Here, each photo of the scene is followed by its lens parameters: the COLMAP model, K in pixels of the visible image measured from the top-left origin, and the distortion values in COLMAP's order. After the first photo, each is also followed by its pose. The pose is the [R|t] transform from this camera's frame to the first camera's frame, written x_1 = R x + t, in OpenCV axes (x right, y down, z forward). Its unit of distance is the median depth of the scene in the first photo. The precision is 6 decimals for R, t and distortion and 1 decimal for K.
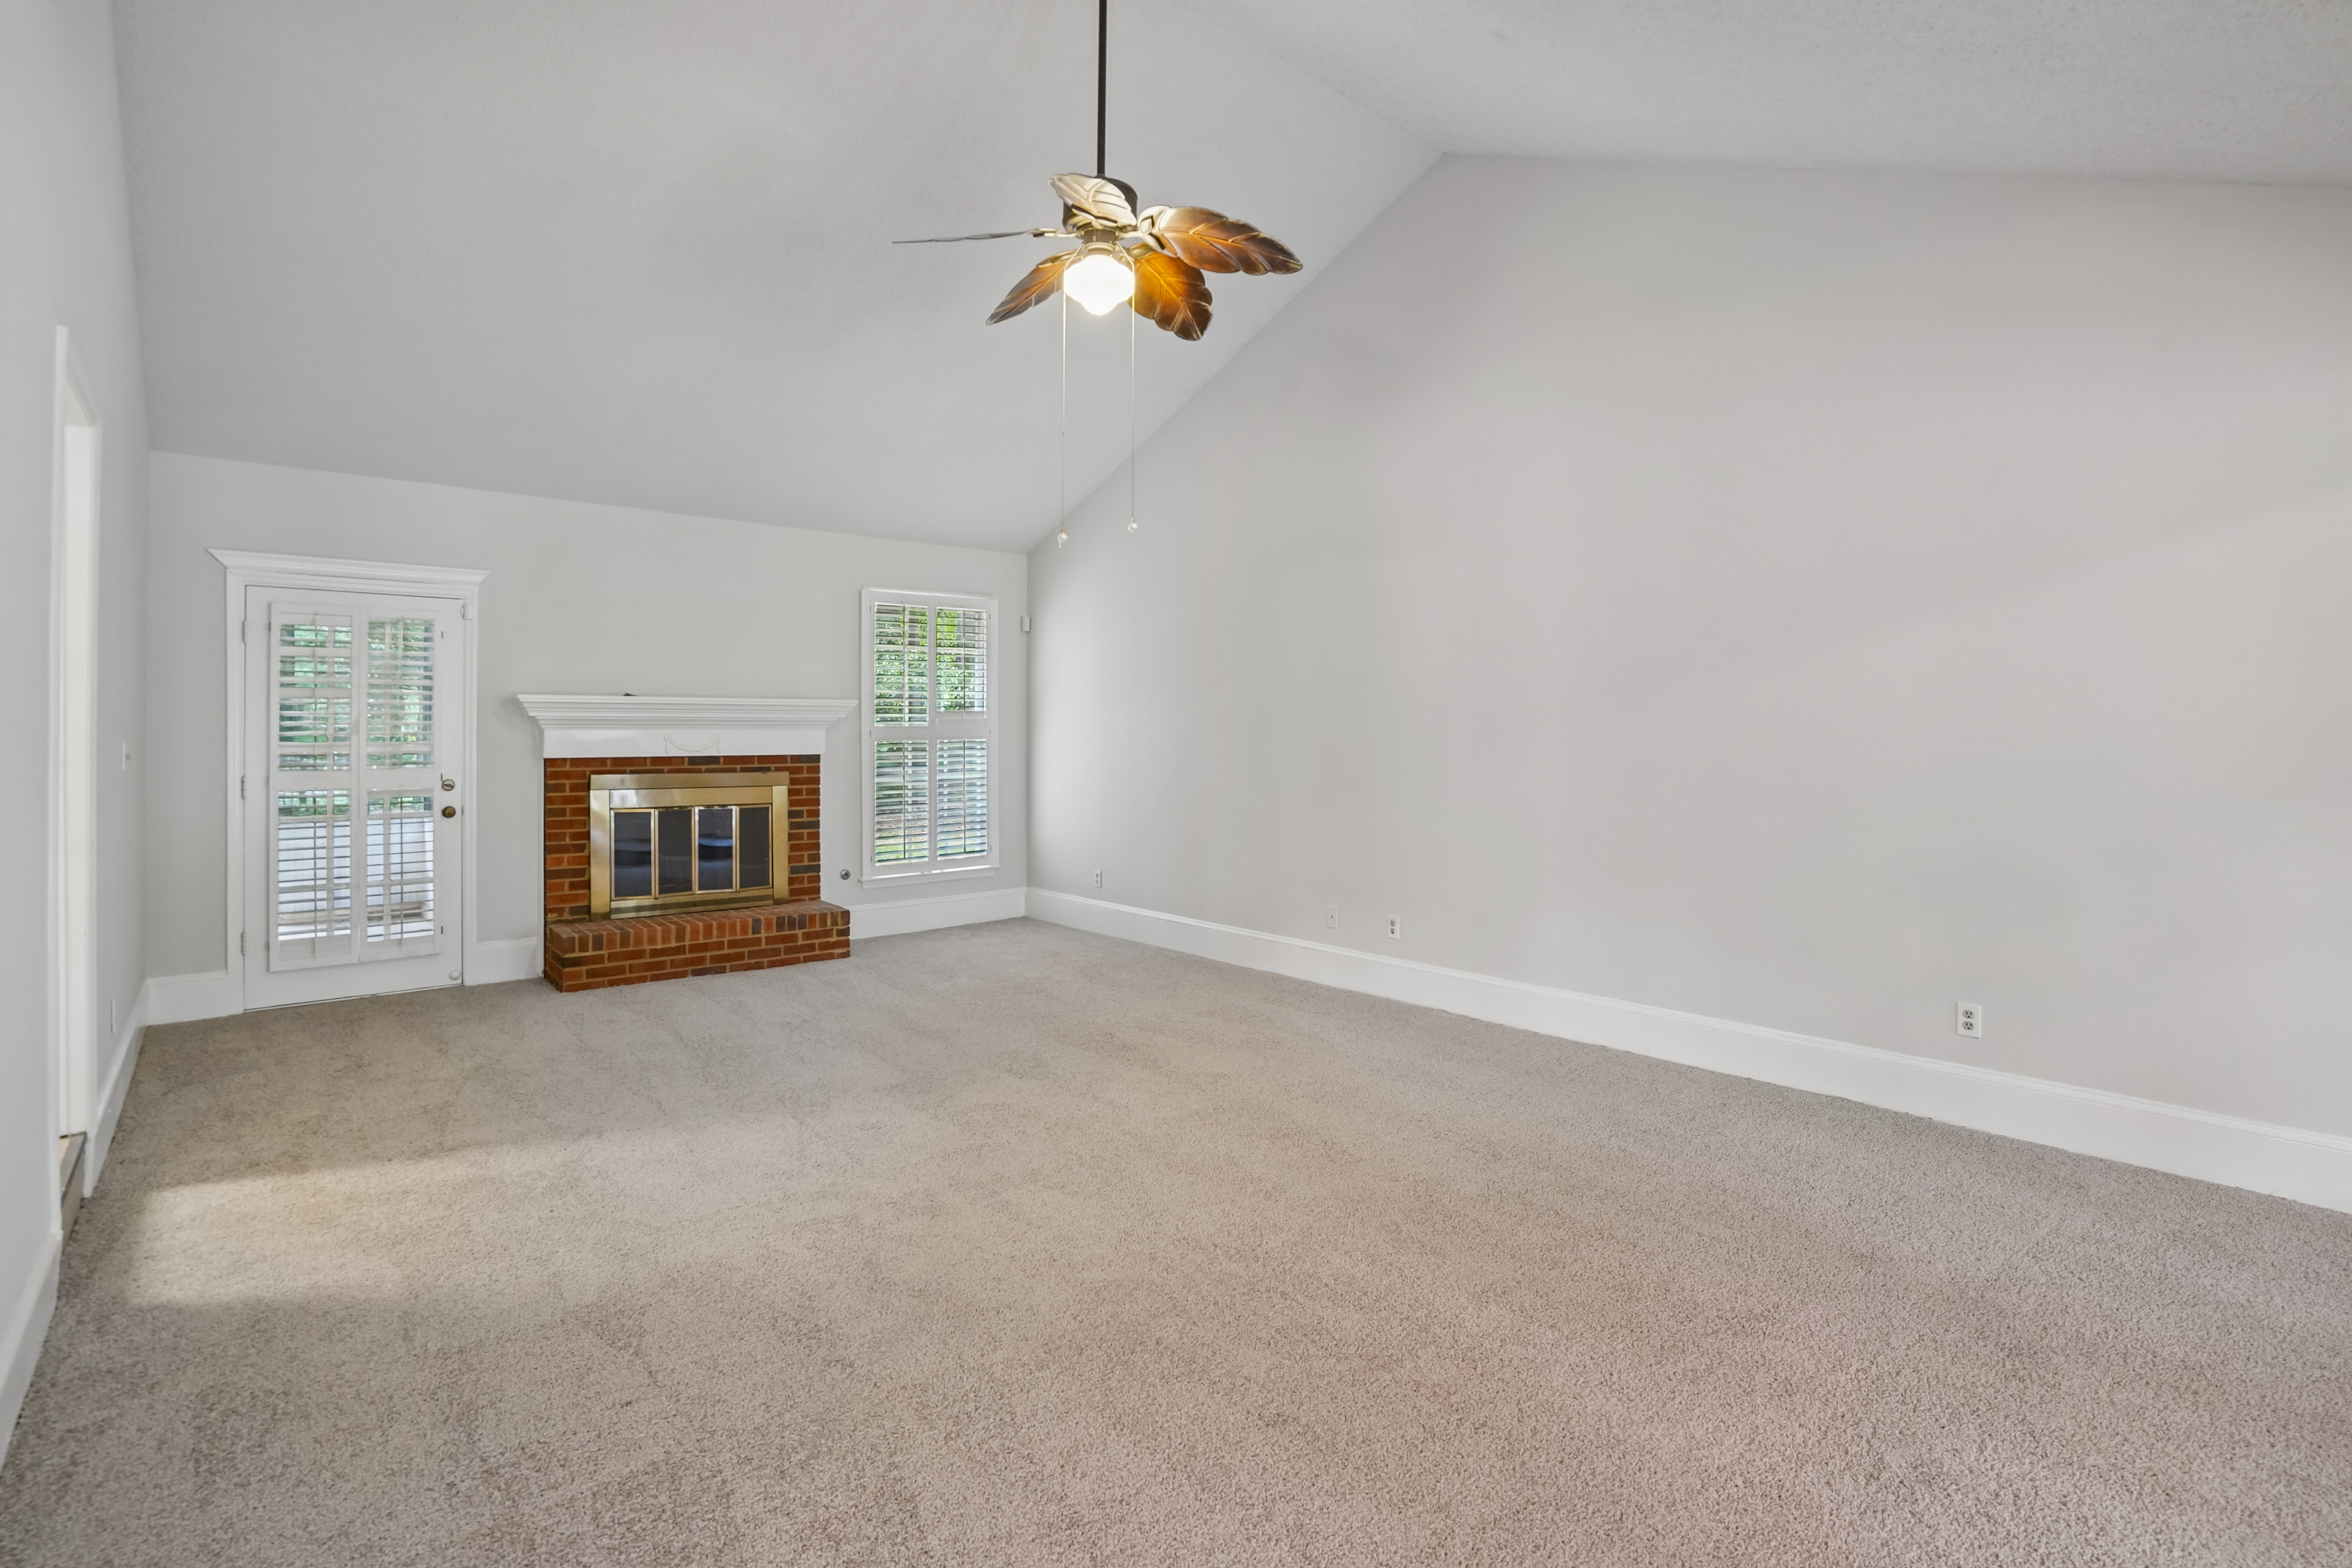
lens RADIAL K [[1112.6, 0, 1090.4], [0, 1112.6, 728.2], [0, 0, 1]] dist [-0.000225, 0.000187]
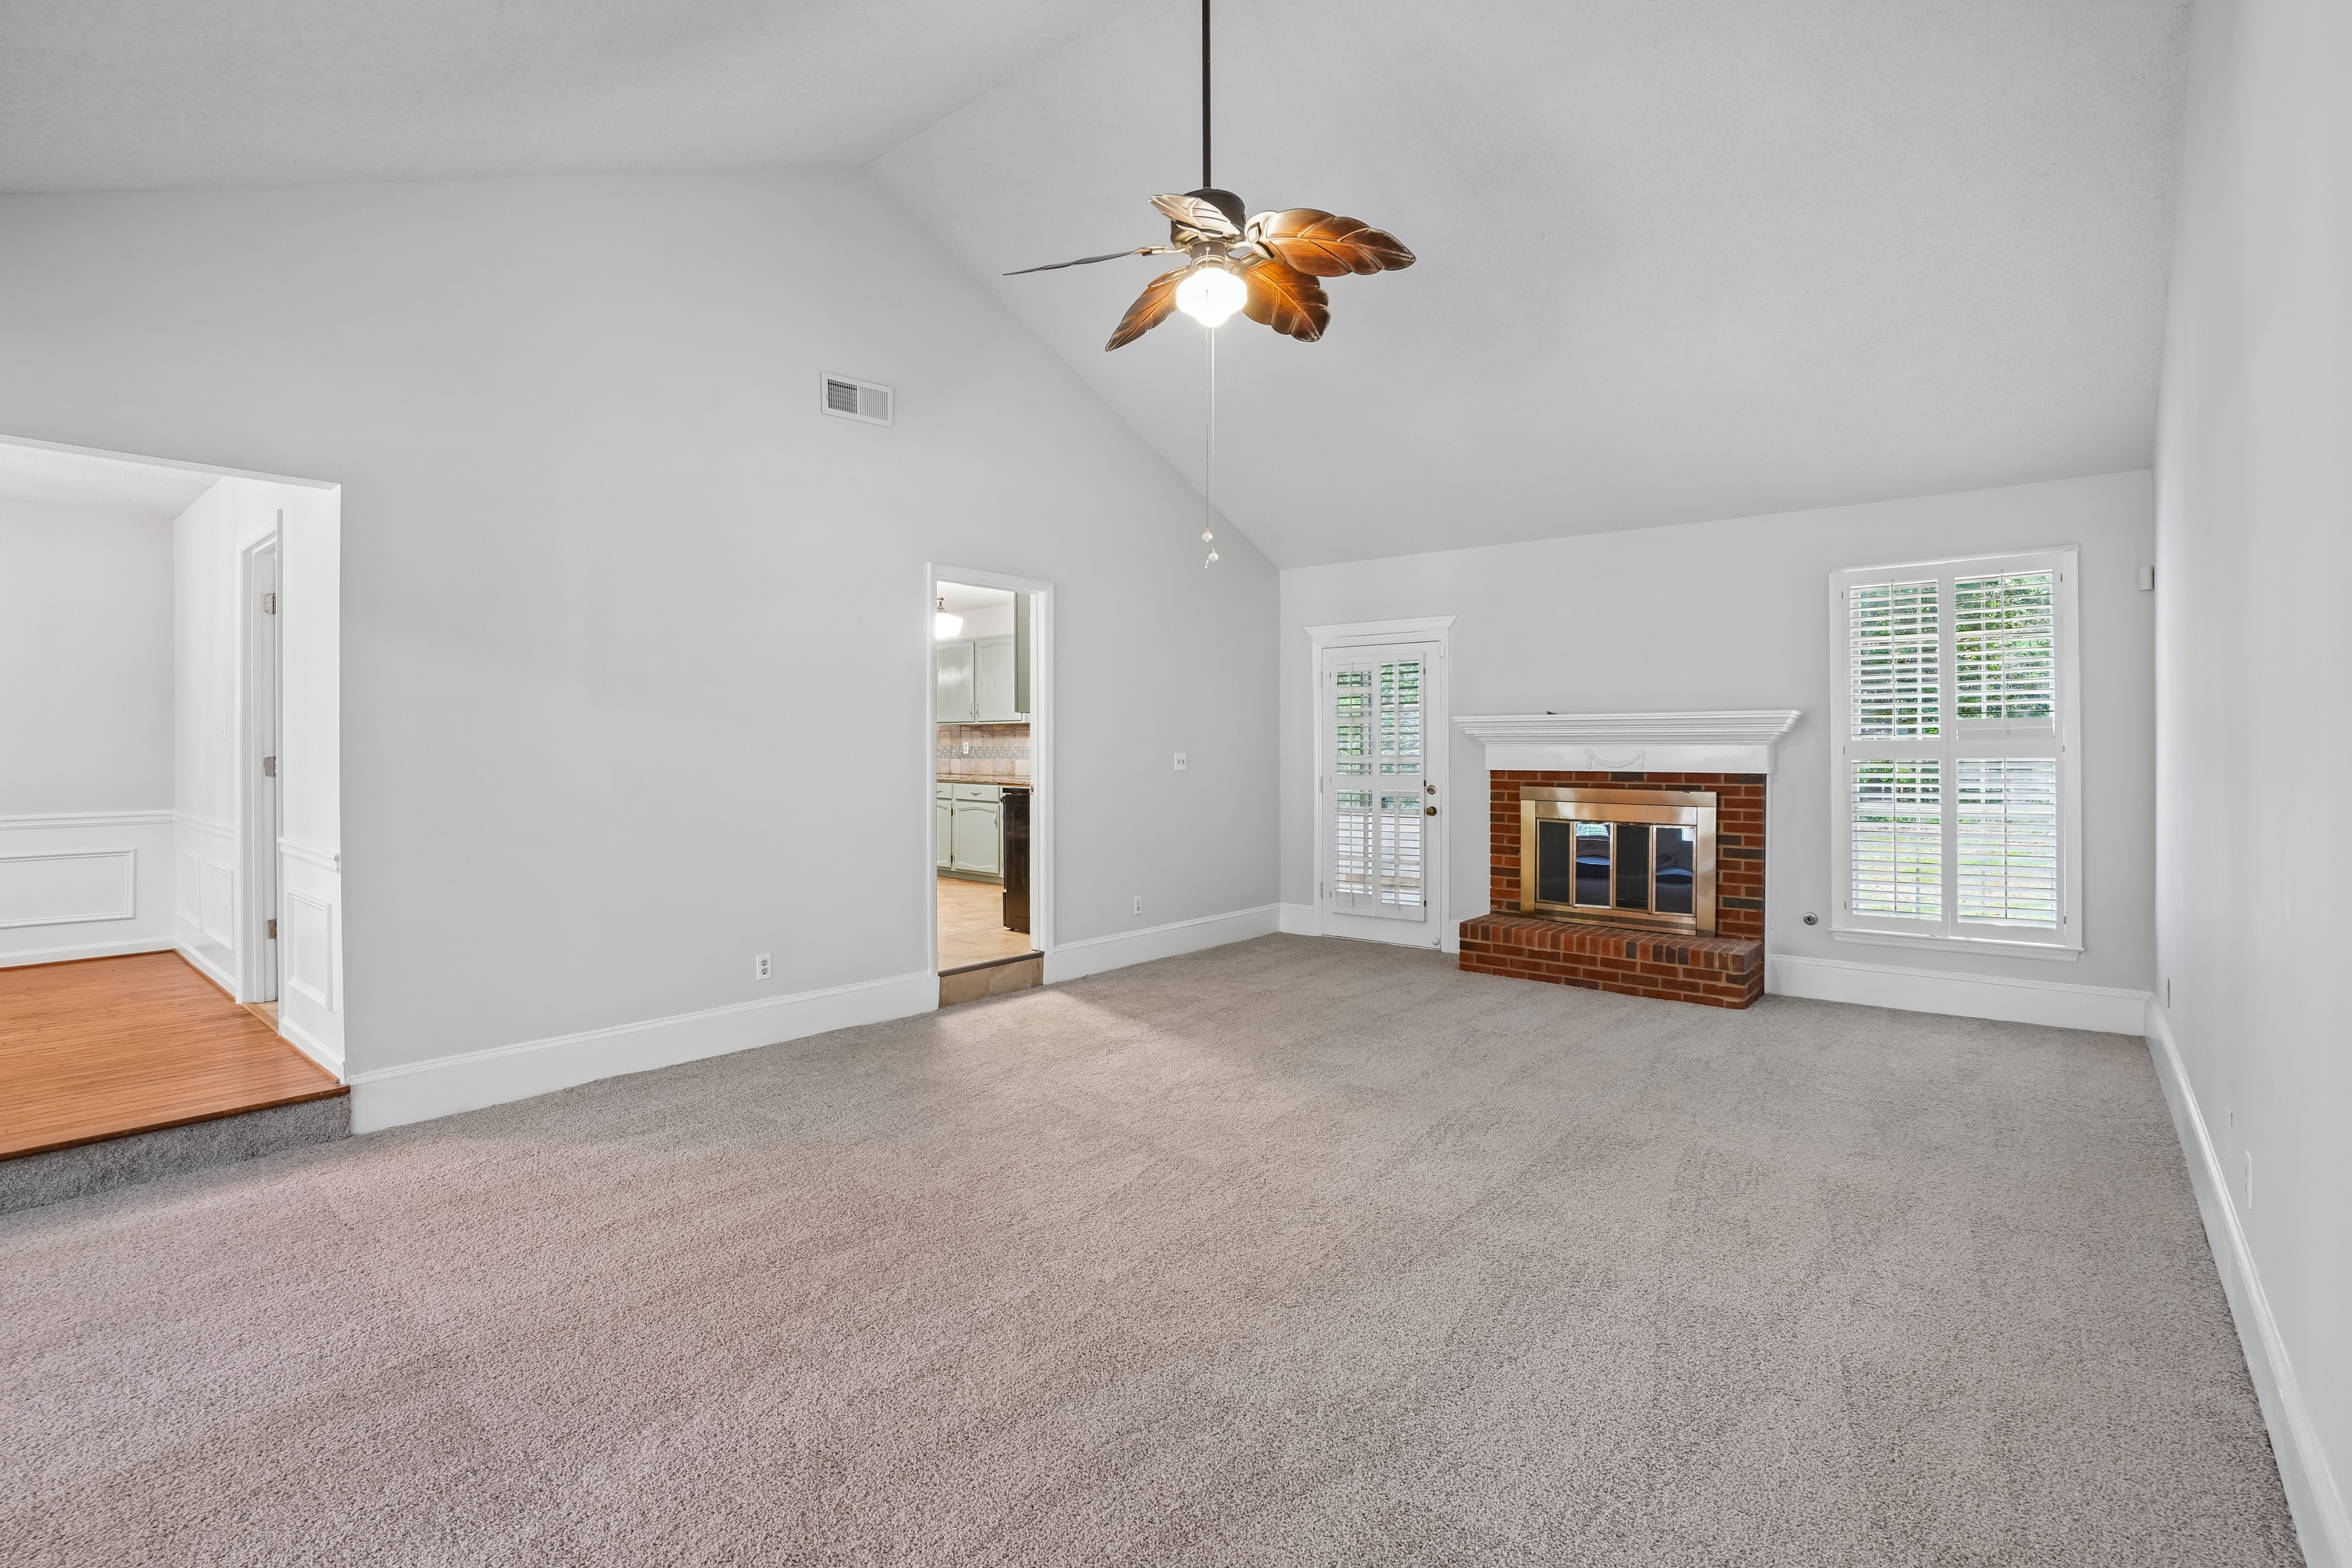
lens RADIAL K [[1104.0, 0, 1172.7], [0, 1104.0, 761.7], [0, 0, 1]] dist [-0.028882, 0.000210]
pose [[0.227250, 0.011015, -0.973774, 0.535110], [0.001834, 0.999929, 0.011739, 0.003984], [0.973835, -0.004453, 0.227214, 0.405312]]
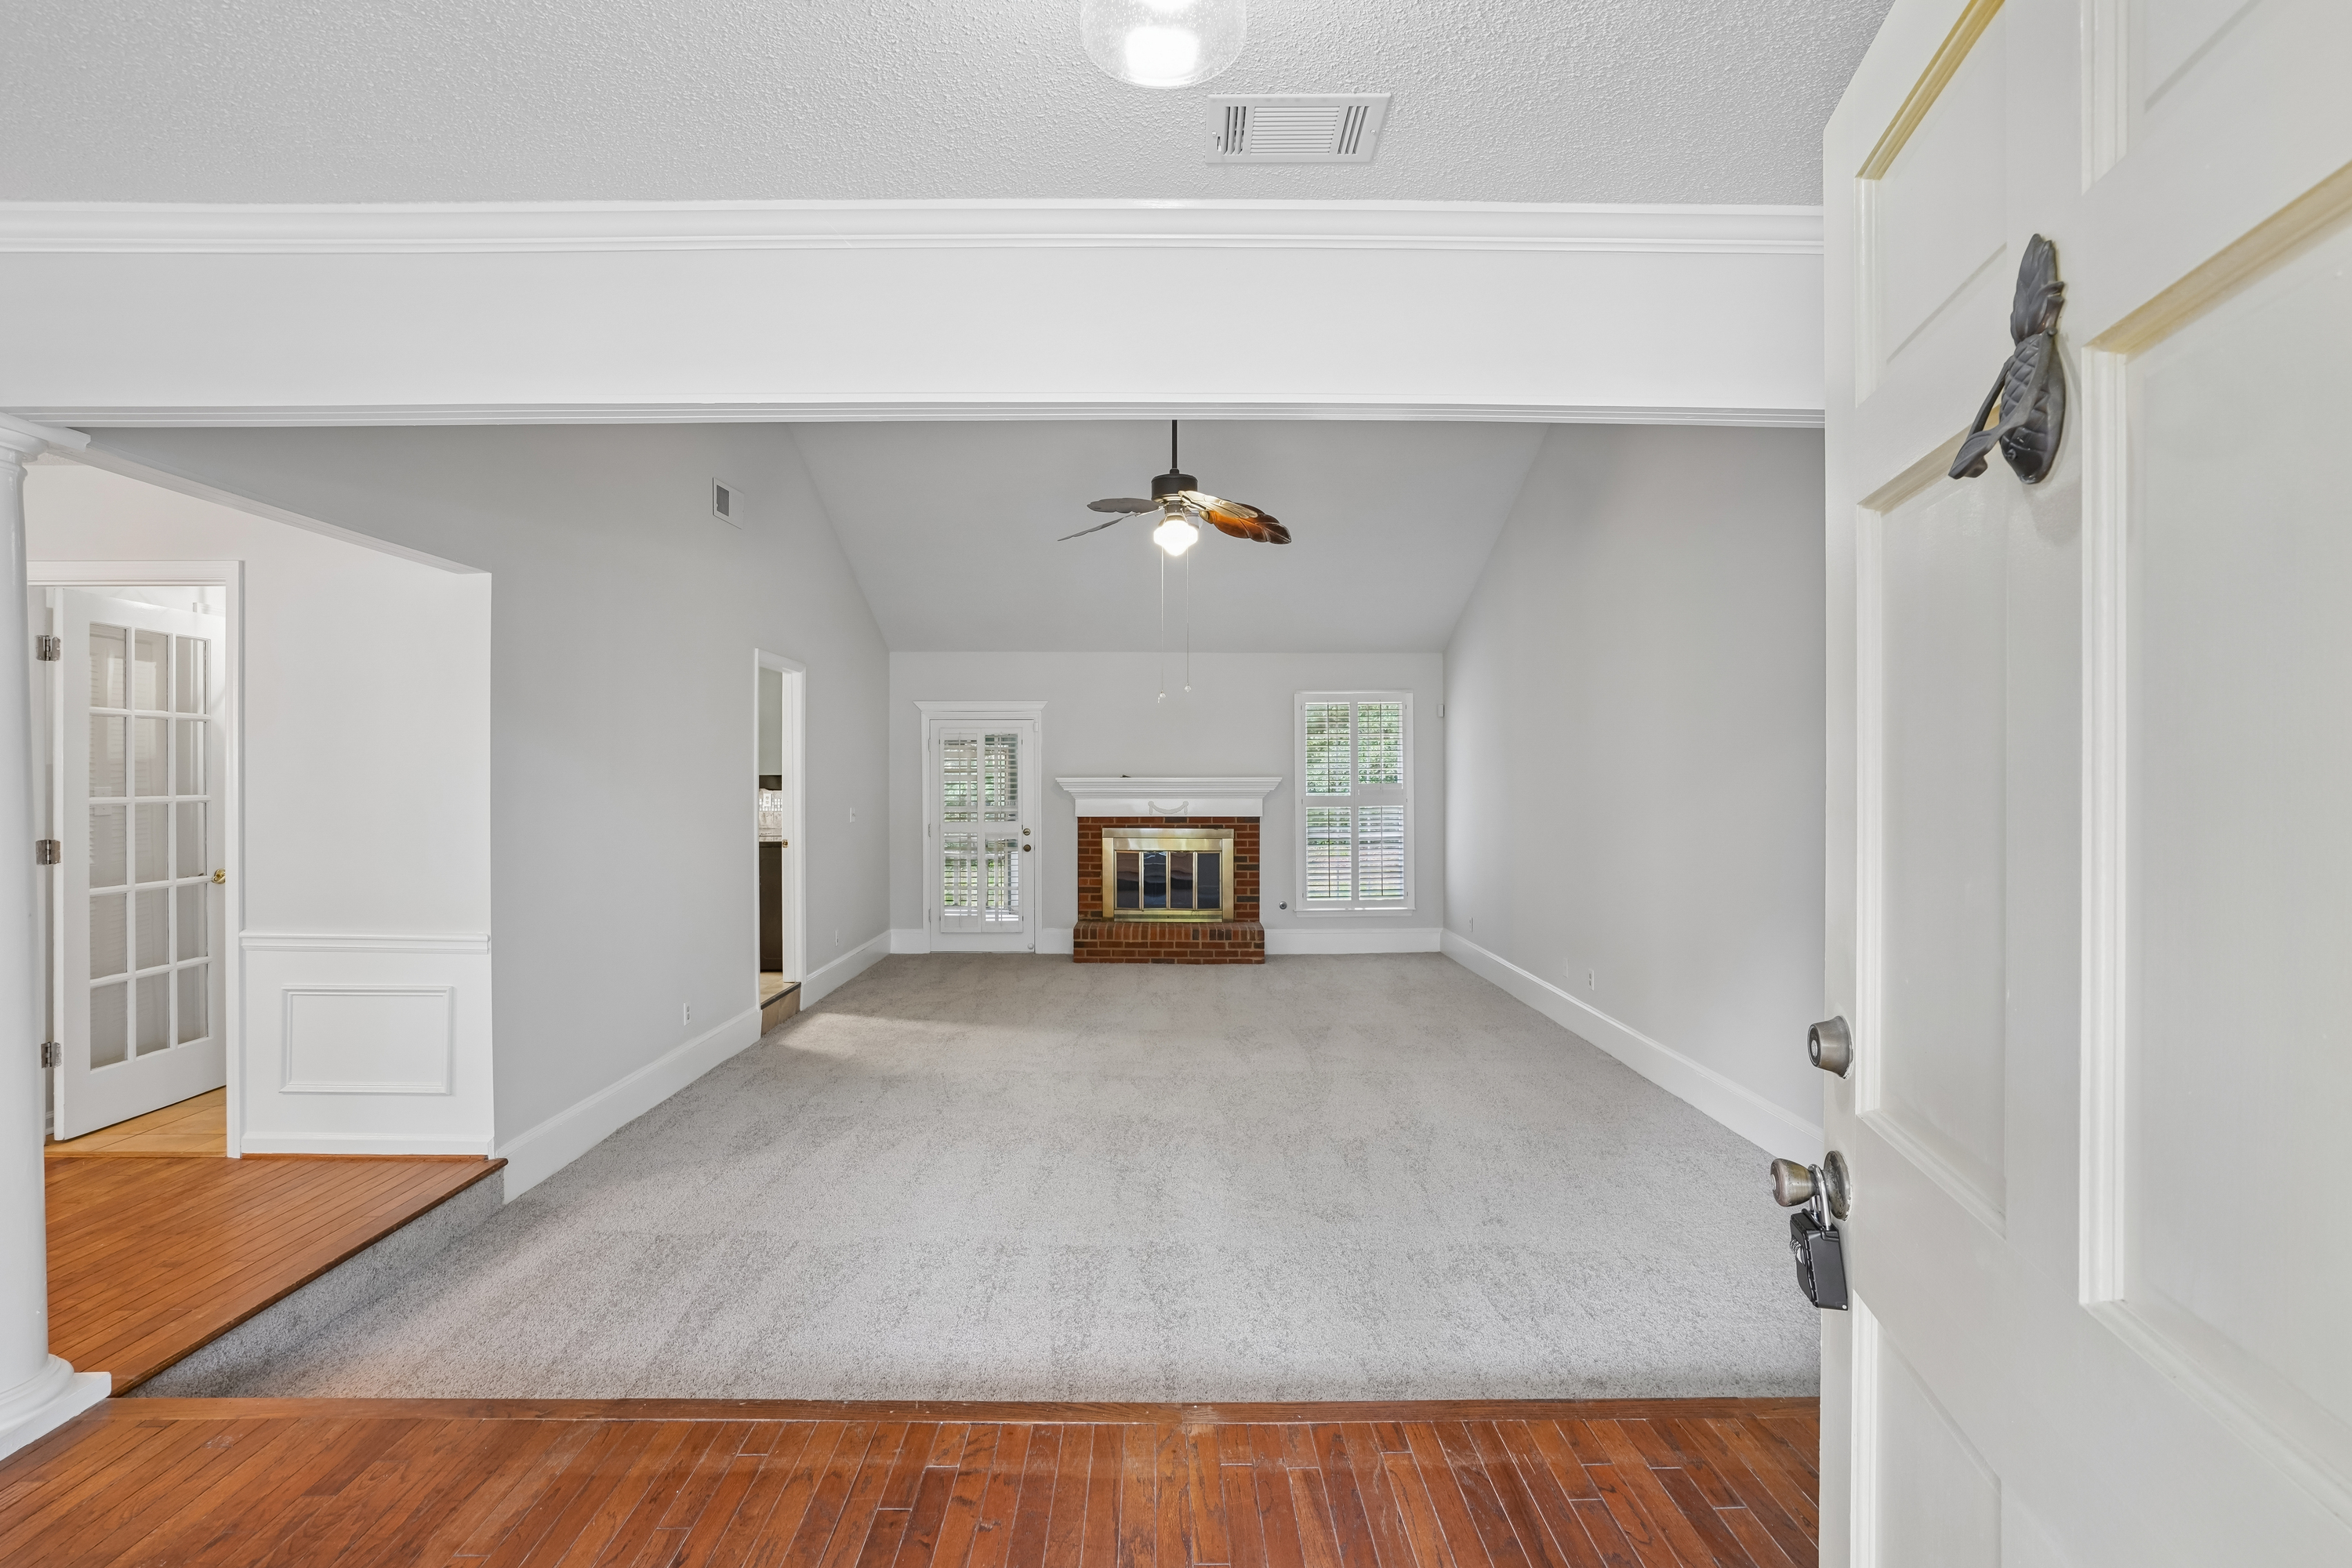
lens RADIAL K [[1075.0, 0, 1159.4], [0, 1075.0, 789.1], [0, 0, 1]] dist [-0.002638, -0.000194]
pose [[0.794647, 0.003818, -0.607060, 0.520805], [0.002094, 0.999957, 0.009029, -0.025339], [0.607068, -0.008446, 0.794605, -0.146125]]
